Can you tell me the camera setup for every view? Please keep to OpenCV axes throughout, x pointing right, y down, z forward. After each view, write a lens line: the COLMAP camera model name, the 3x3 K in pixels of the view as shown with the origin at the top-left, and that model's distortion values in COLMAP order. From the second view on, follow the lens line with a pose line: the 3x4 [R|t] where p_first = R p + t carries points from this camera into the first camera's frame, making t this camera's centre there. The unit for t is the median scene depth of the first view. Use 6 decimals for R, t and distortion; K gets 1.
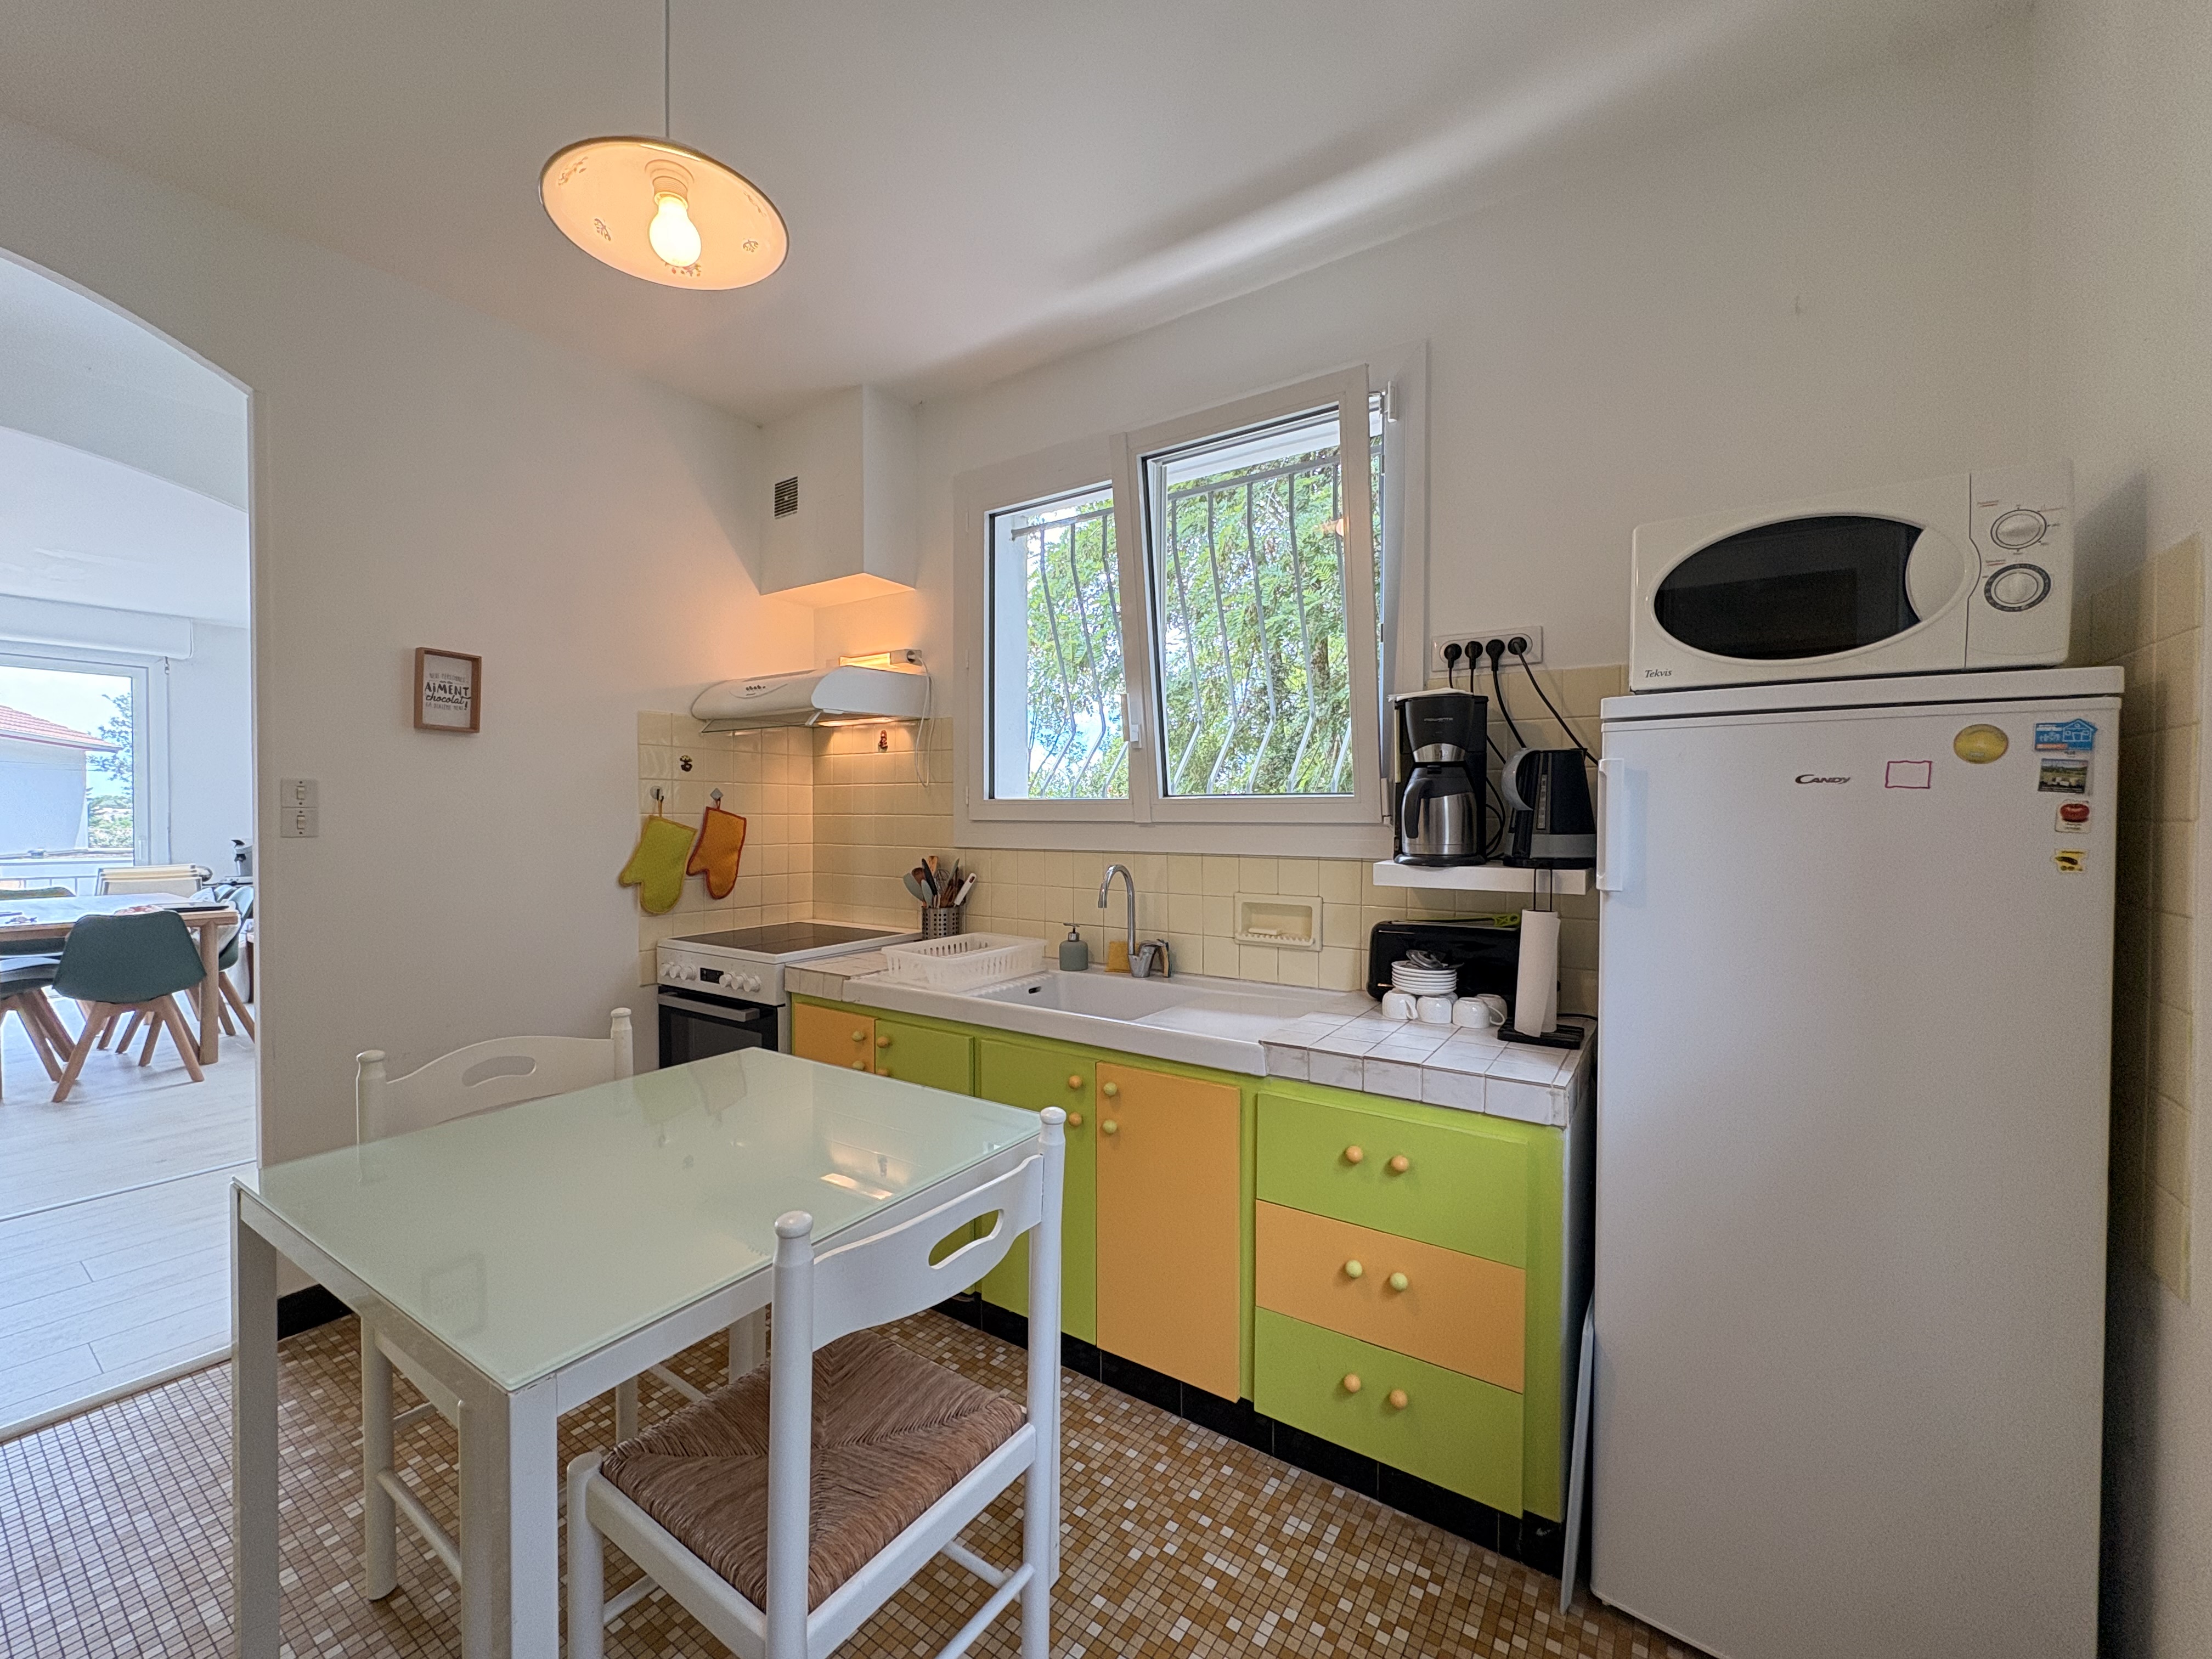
lens RADIAL K [[881.1, 0, 1103.5], [0, 881.1, 829.1], [0, 0, 1]] dist [0.002031, -0.000022]
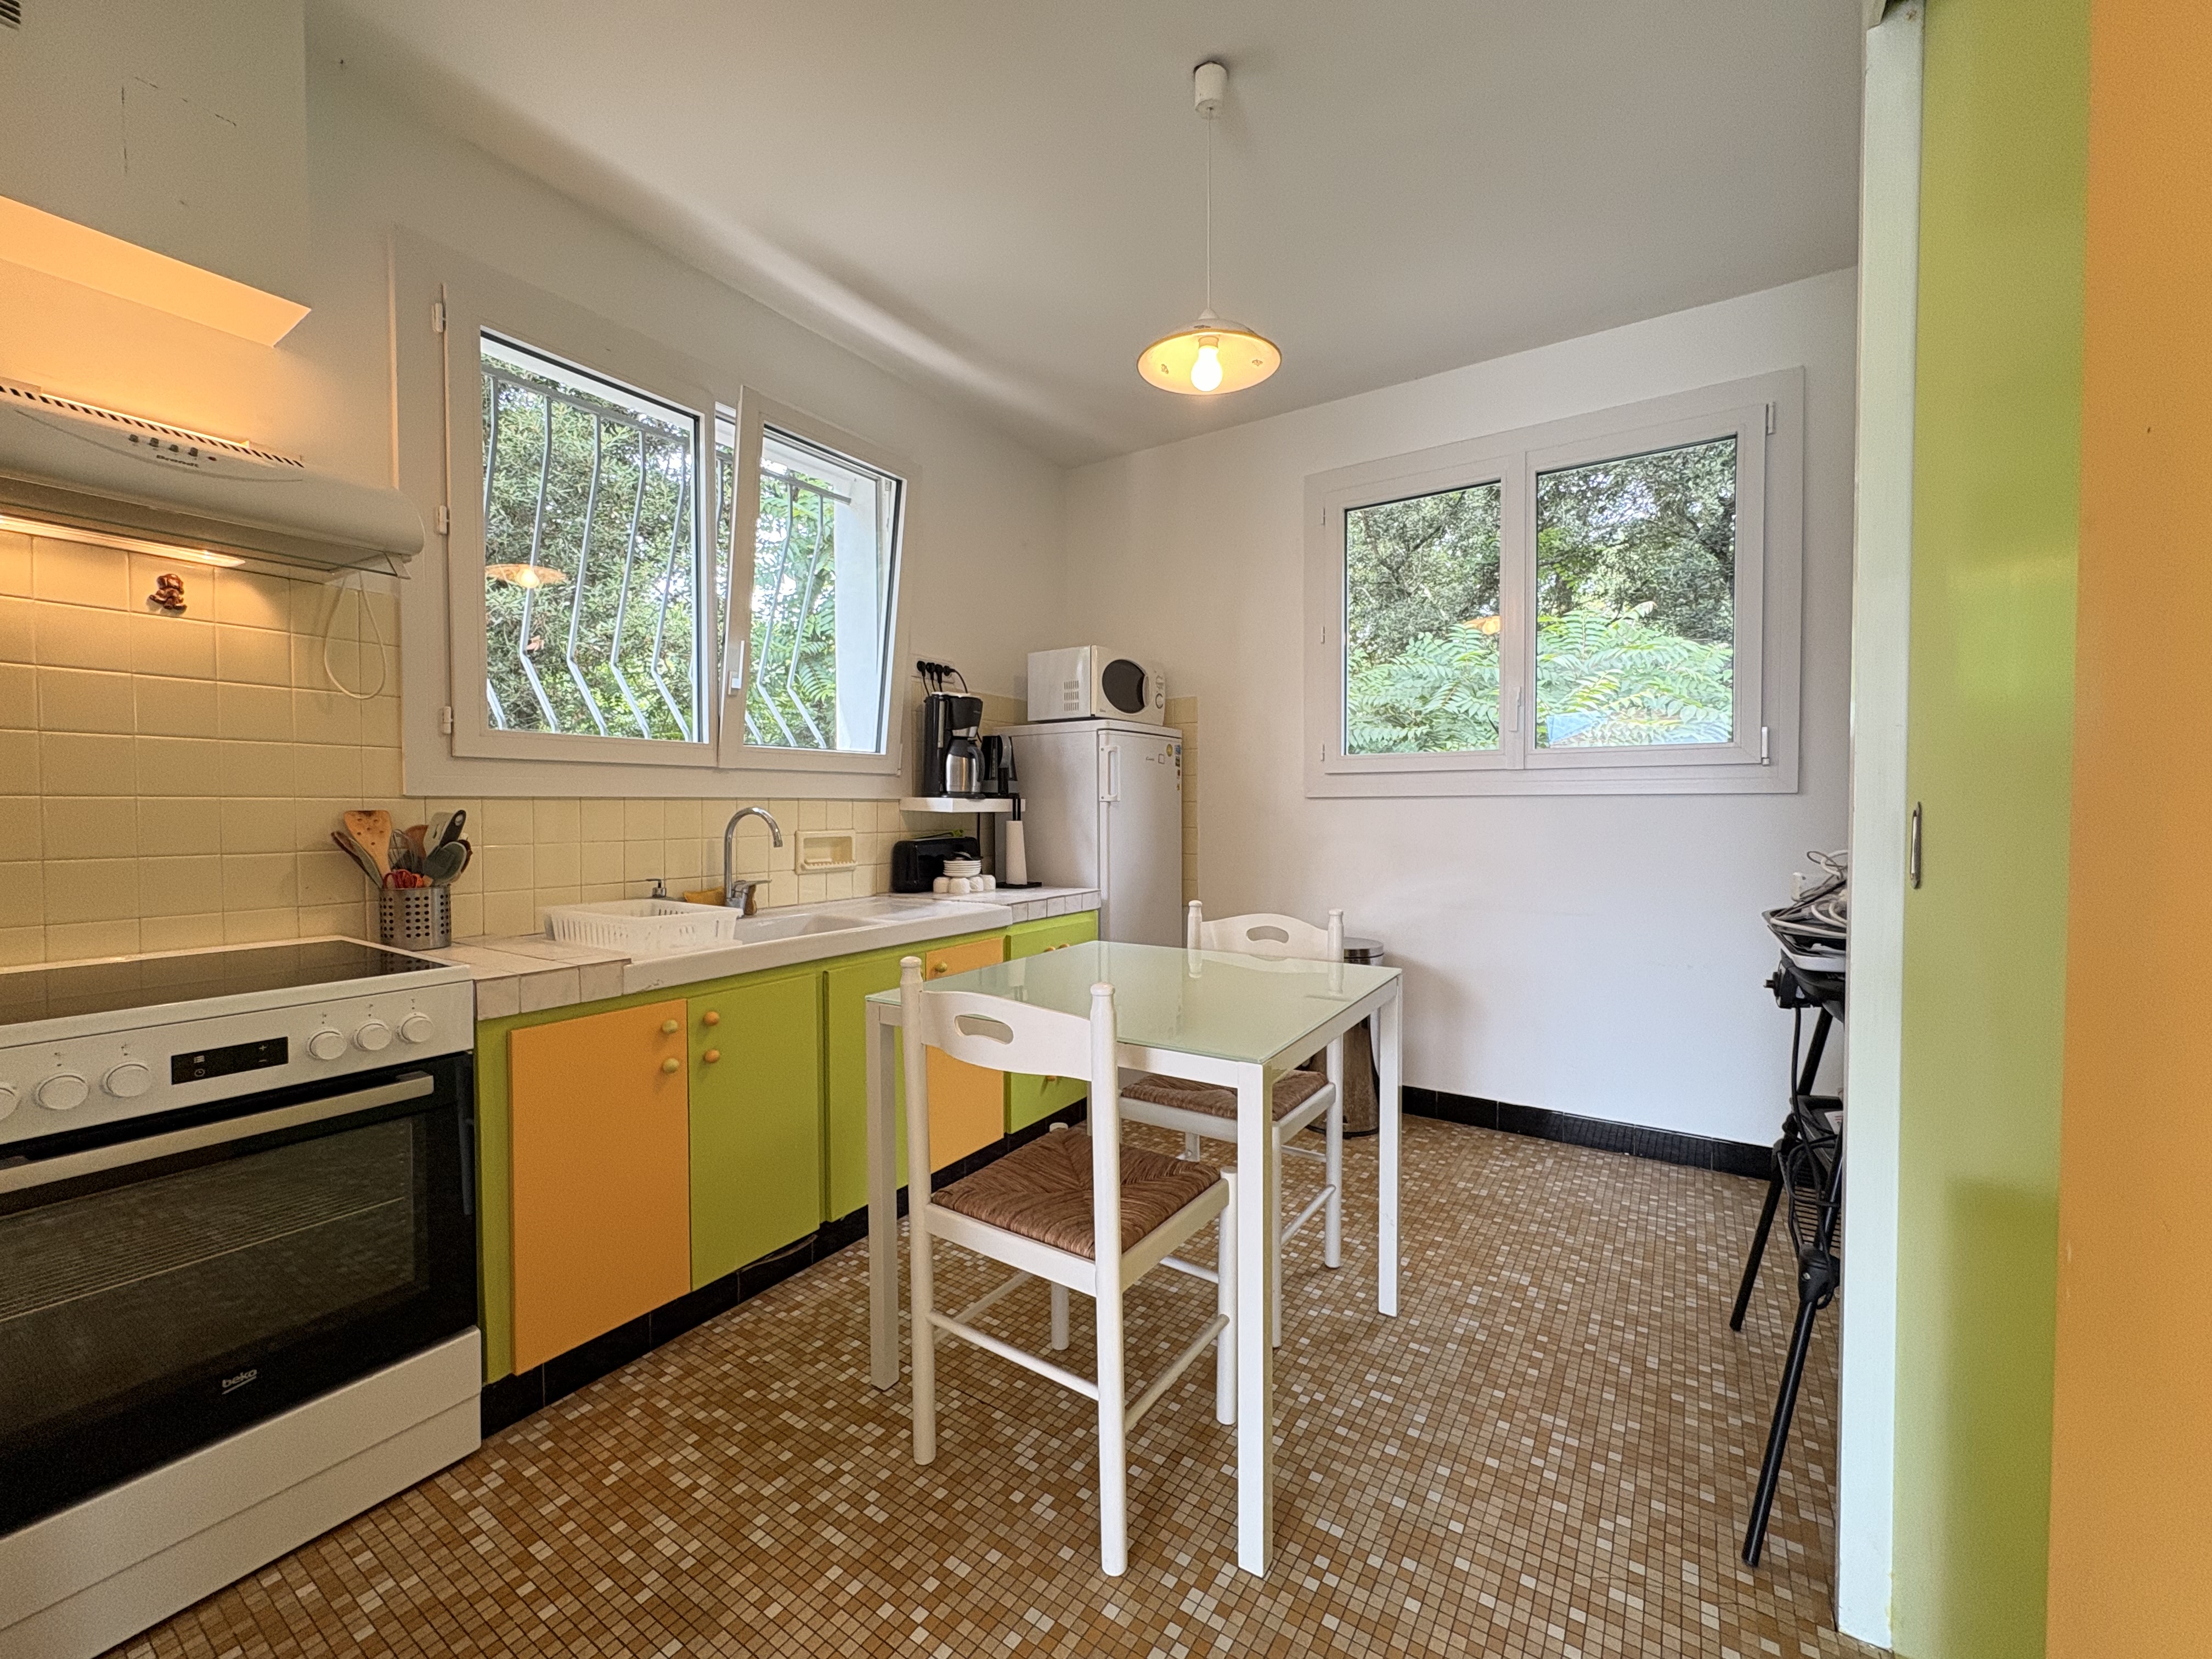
lens RADIAL K [[881.1, 0, 1103.5], [0, 881.1, 829.1], [0, 0, 1]] dist [0.002031, -0.000022]
pose [[-0.017060, -0.031387, 0.999362, -1.182649], [0.012848, 0.999418, 0.031608, 0.044025], [-0.999772, 0.013379, -0.016647, 0.695830]]
